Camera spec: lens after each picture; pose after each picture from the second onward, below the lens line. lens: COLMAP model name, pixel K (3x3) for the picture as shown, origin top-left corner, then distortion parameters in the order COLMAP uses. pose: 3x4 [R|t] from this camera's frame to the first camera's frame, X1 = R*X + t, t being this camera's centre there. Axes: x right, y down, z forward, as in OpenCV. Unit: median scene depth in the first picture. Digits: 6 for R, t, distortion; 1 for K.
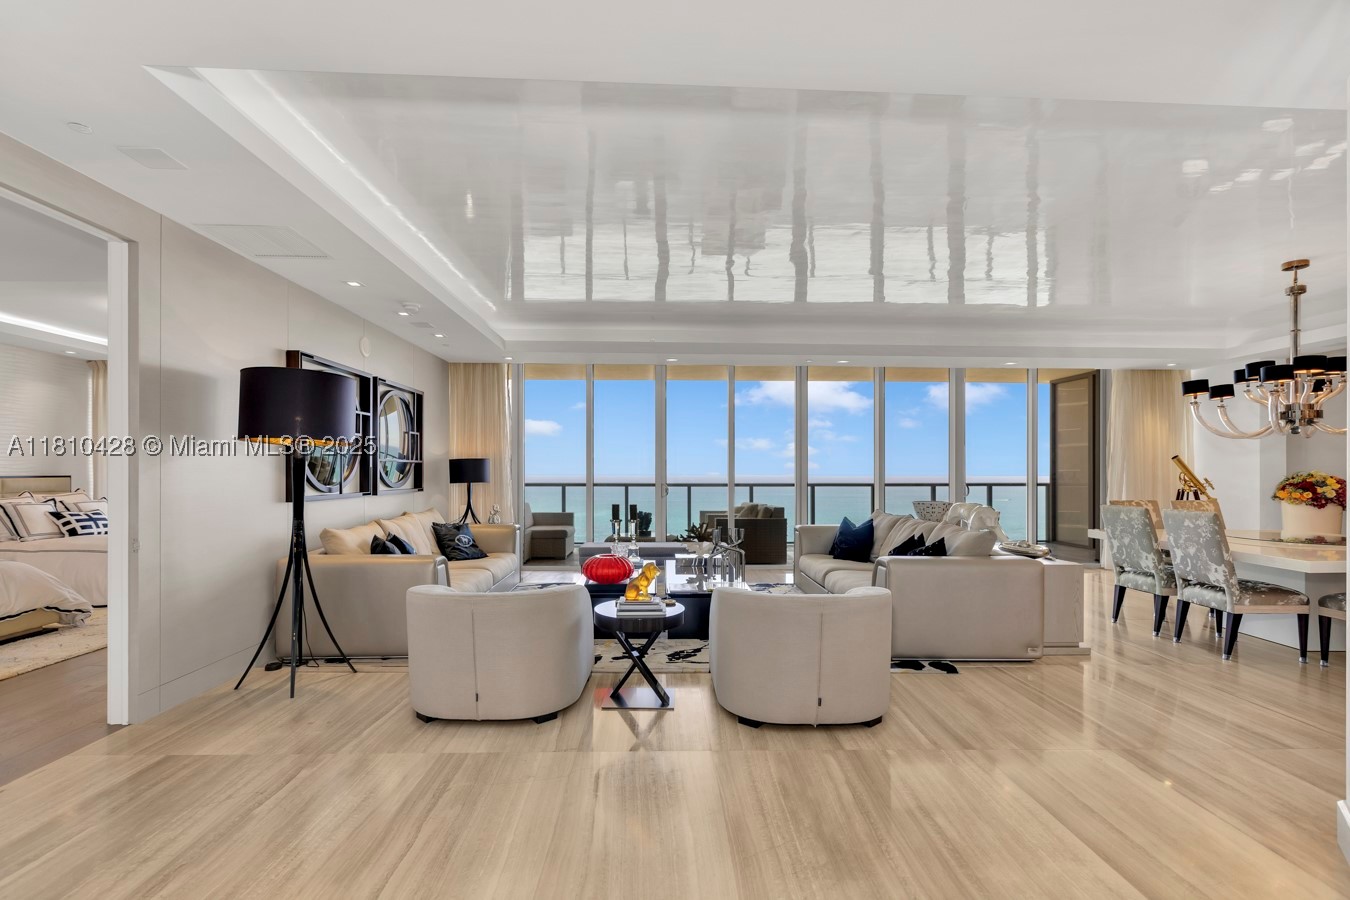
lens RADIAL K [[604.0, 0, 674.3], [0, 604.0, 470.2], [0, 0, 1]] dist [0.001391, 0.000160]
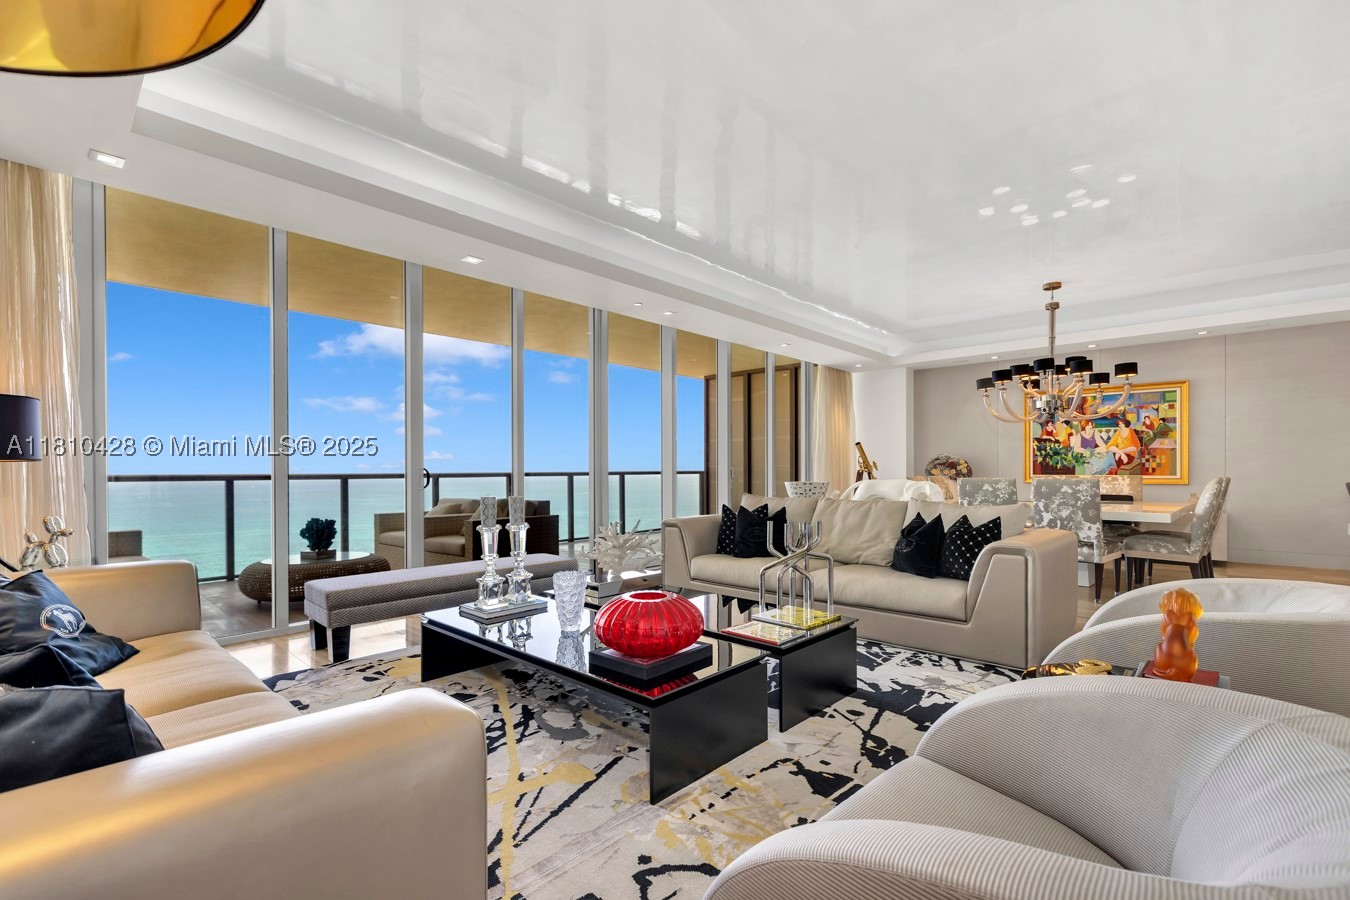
lens RADIAL K [[604.0, 0, 674.3], [0, 604.0, 470.2], [0, 0, 1]] dist [0.001391, 0.000160]
pose [[0.714031, -0.005318, 0.700094, -0.394985], [0.004601, 0.999985, 0.002904, 0.038122], [-0.700099, 0.001147, 0.714045, 0.592834]]
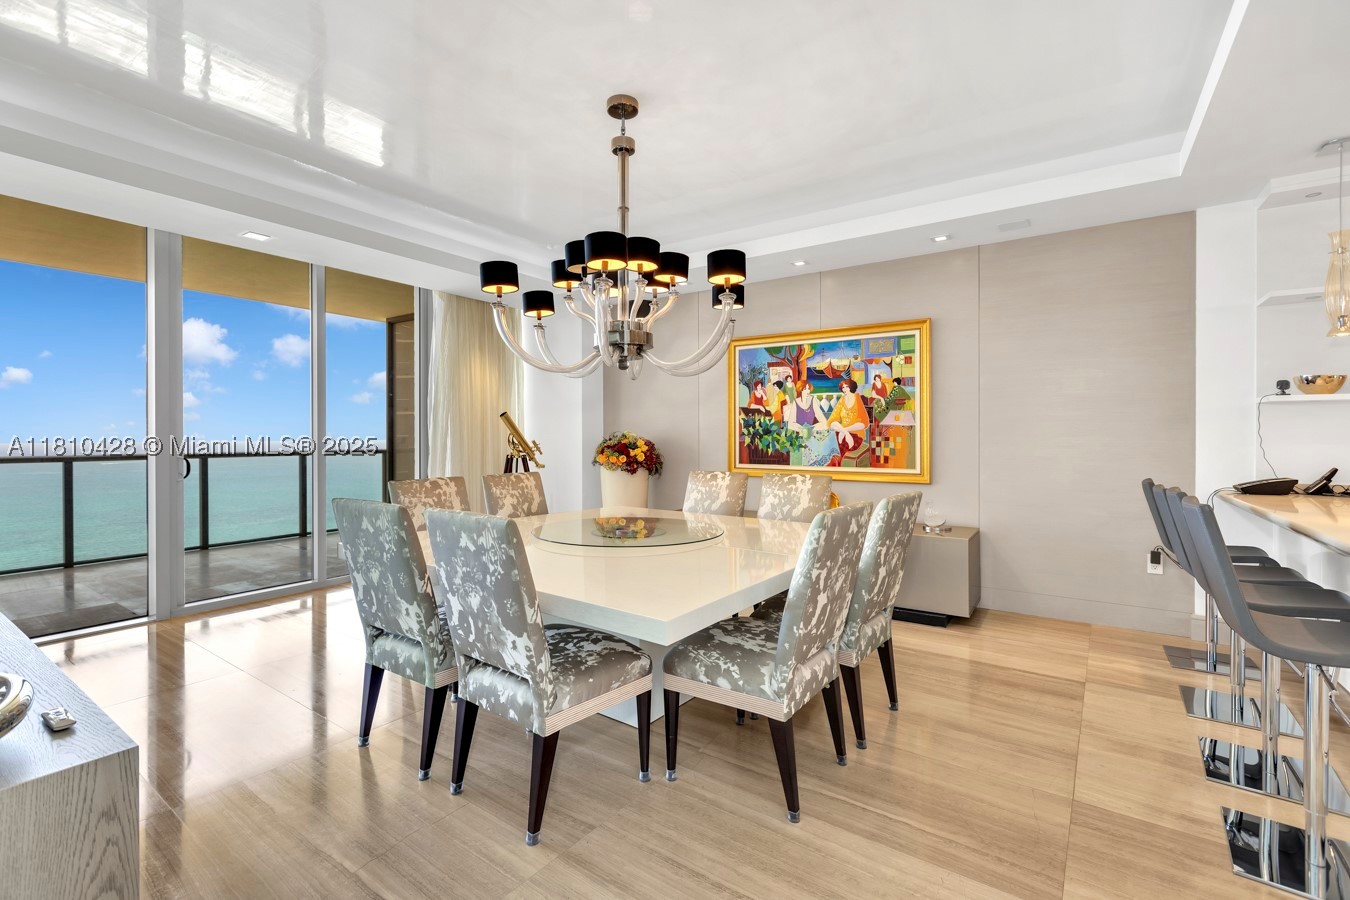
lens RADIAL K [[608.4, 0, 670.4], [0, 608.4, 437.4], [0, 0, 1]] dist [-0.000854, 0.000103]
pose [[0.609564, -0.003844, 0.792727, 0.498146], [0.002409, 0.999993, 0.002997, 0.009772], [-0.792733, 0.000082, 0.609569, 0.518269]]
